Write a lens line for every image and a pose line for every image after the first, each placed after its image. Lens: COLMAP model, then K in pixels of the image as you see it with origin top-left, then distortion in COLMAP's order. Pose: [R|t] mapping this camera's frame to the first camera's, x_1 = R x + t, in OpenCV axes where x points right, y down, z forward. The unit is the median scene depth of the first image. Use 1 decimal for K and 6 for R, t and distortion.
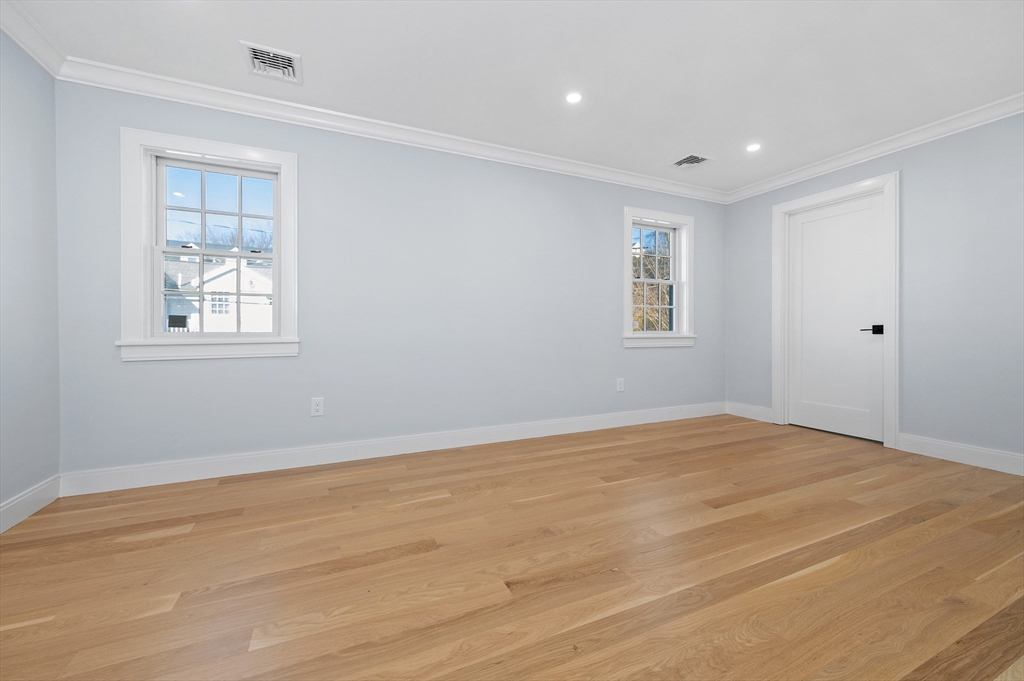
lens RADIAL K [[409.3, 0, 521.2], [0, 409.3, 316.3], [0, 0, 1]] dist [0.004866, -0.000520]
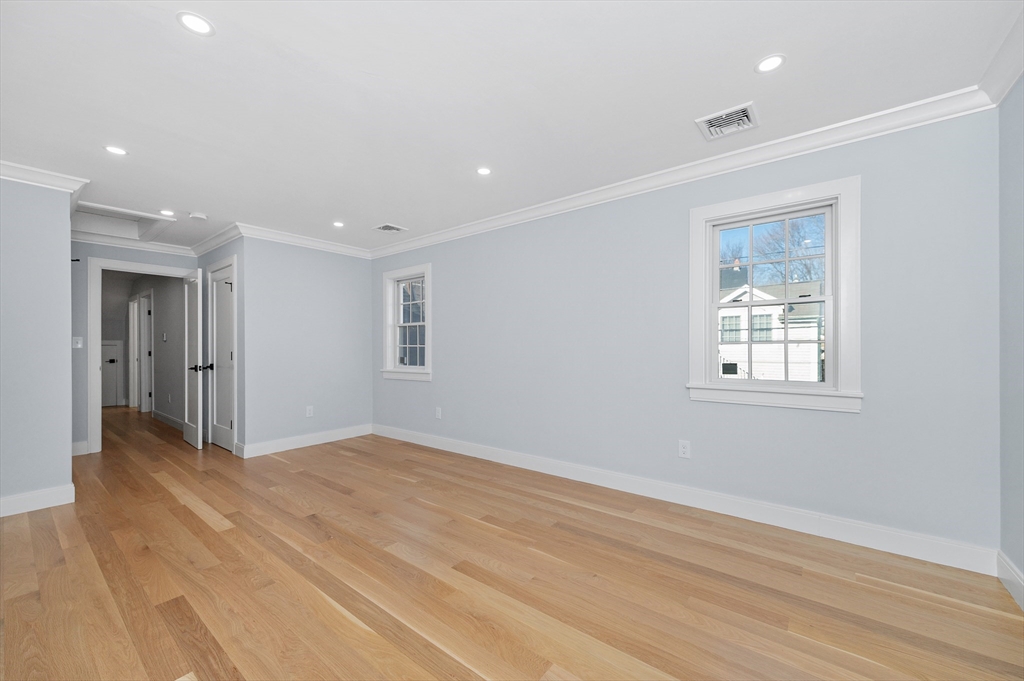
lens RADIAL K [[409.3, 0, 509.8], [0, 409.3, 336.4], [0, 0, 1]] dist [0.004866, -0.000520]
pose [[0.439756, -0.024282, -0.897789, 1.240116], [0.031985, 0.999424, -0.011364, -0.068651], [0.897548, -0.023718, 0.440279, 0.598662]]
